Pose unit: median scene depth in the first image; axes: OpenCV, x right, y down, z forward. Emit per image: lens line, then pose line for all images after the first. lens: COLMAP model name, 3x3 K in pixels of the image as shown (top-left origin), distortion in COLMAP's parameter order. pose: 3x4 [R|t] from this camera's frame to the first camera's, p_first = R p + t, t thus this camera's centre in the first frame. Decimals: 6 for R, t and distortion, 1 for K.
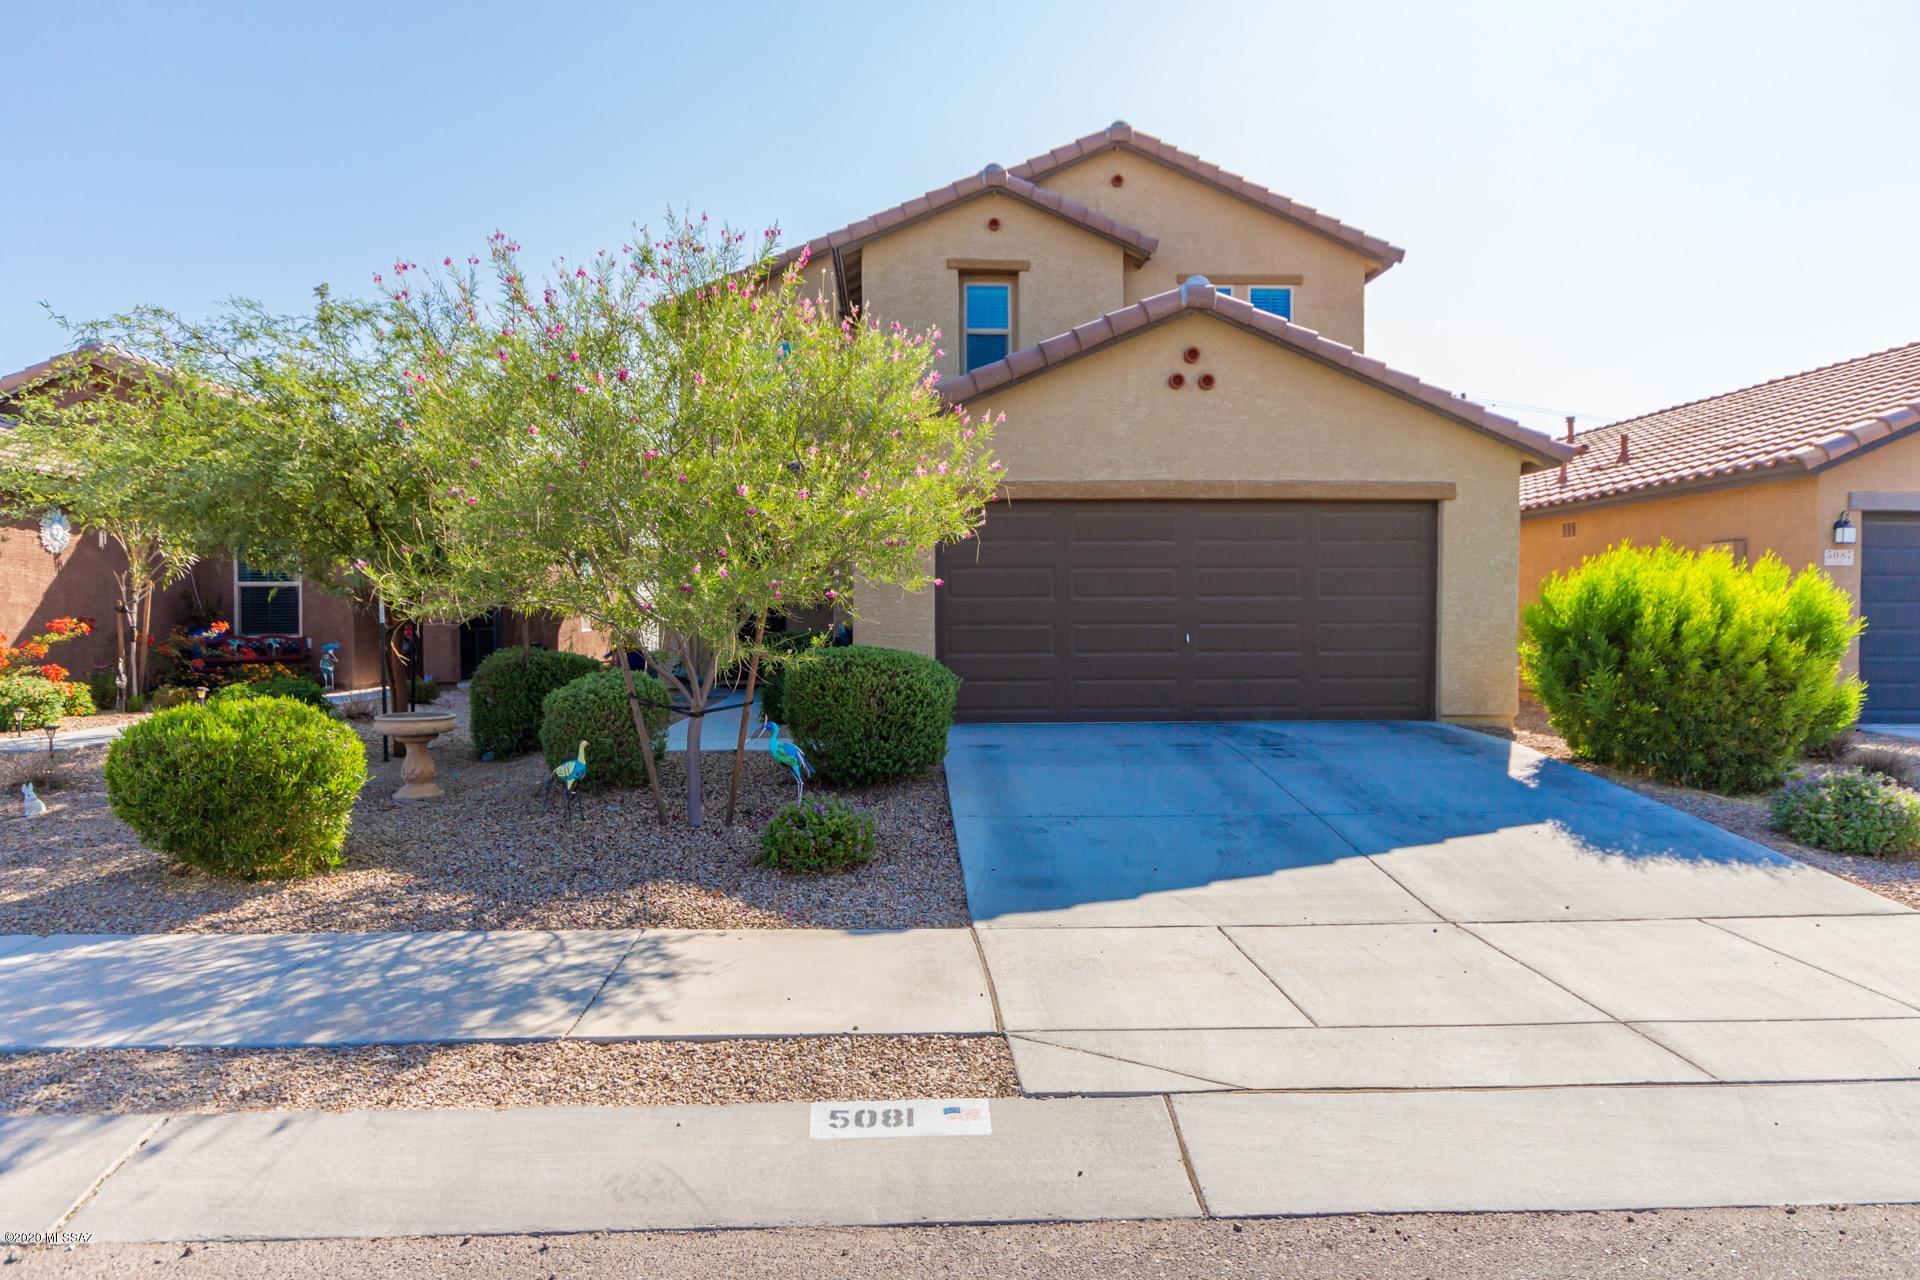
lens RADIAL K [[1249.0, 0, 959.6], [0, 1249.0, 656.9], [0, 0, 1]] dist [-0.001668, 0.000183]
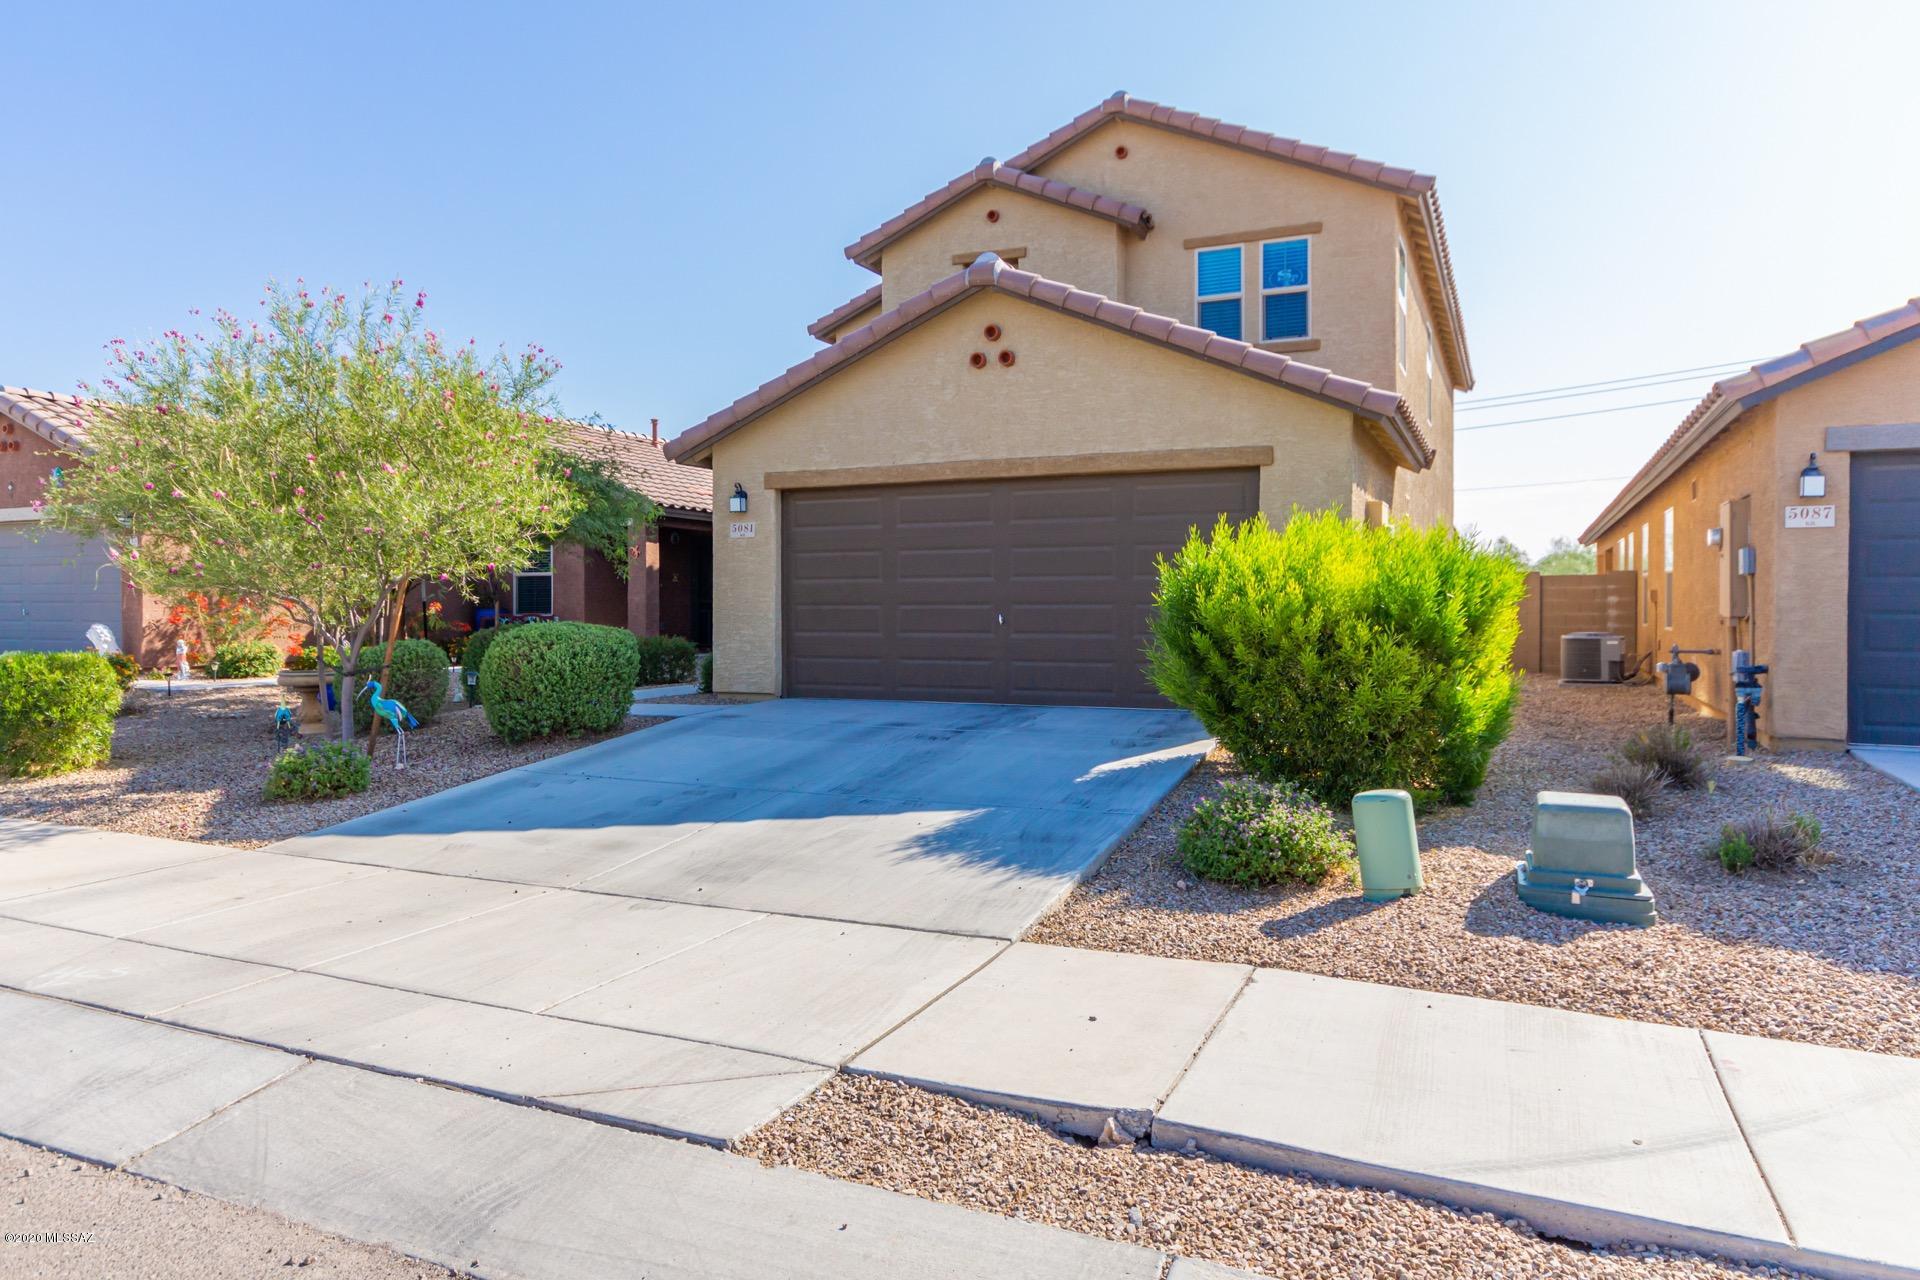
lens RADIAL K [[1219.1, 0, 960.0], [0, 1219.1, 640.0], [0, 0, 1]] dist [-0.000451, -0.000523]
pose [[0.889823, 0.014607, -0.456071, 0.593470], [-0.016323, 0.999867, 0.000178, 0.001870], [0.456013, 0.007286, 0.889943, 0.128002]]
